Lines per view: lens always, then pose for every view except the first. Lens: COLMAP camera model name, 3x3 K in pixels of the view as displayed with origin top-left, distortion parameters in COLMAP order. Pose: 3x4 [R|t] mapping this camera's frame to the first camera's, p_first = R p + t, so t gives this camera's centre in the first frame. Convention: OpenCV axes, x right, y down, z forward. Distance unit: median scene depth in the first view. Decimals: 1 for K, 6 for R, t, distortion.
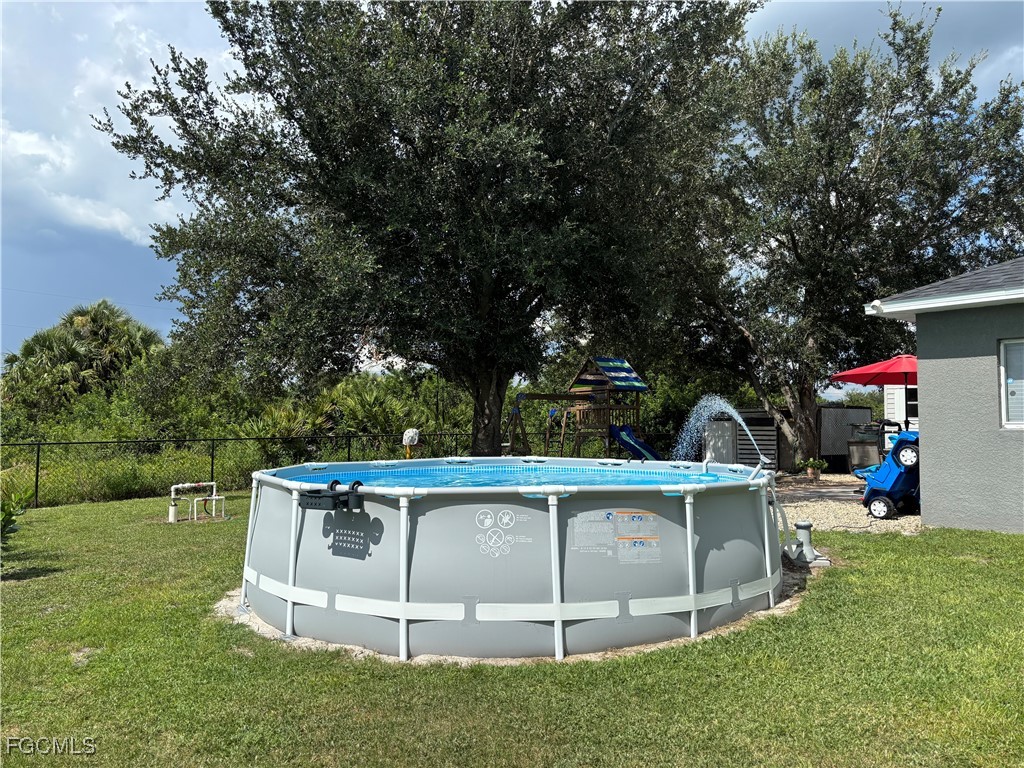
lens RADIAL K [[777.3, 0, 511.1], [0, 777.3, 387.3], [0, 0, 1]] dist [0.054502, -0.067690]
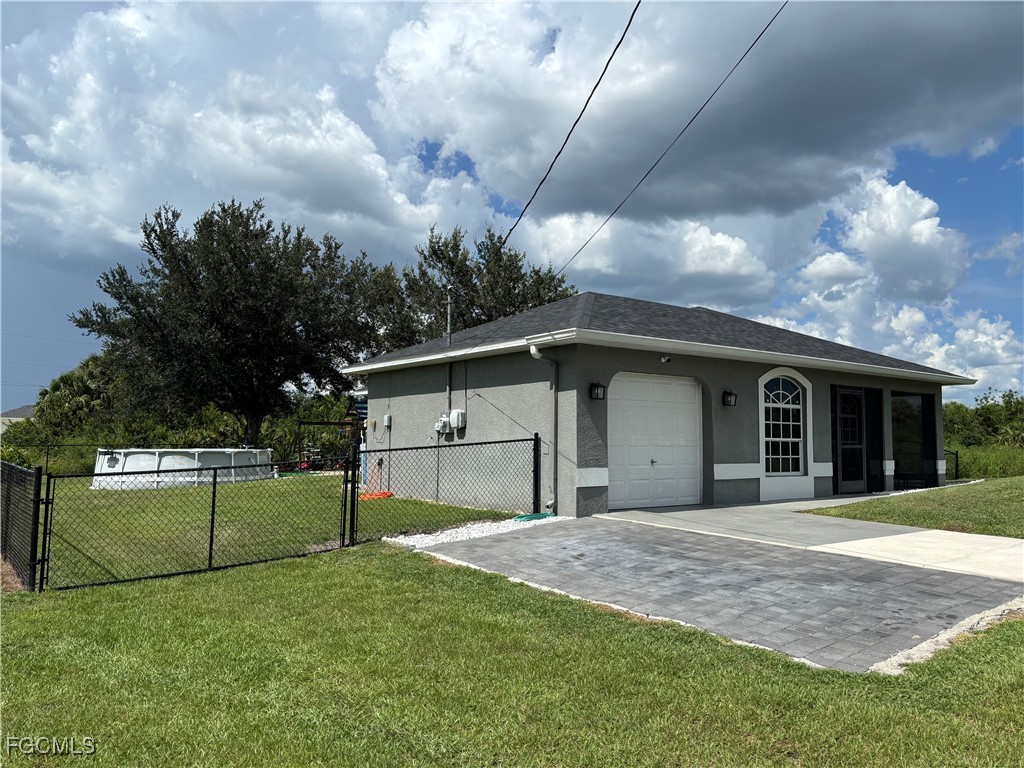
lens RADIAL K [[777.3, 0, 511.1], [0, 777.3, 387.3], [0, 0, 1]] dist [0.054502, -0.067690]
pose [[0.999308, 0.002542, -0.037106, 0.267319], [-0.003427, 0.999711, -0.023811, -0.014596], [0.037034, 0.023922, 0.999028, -0.398331]]
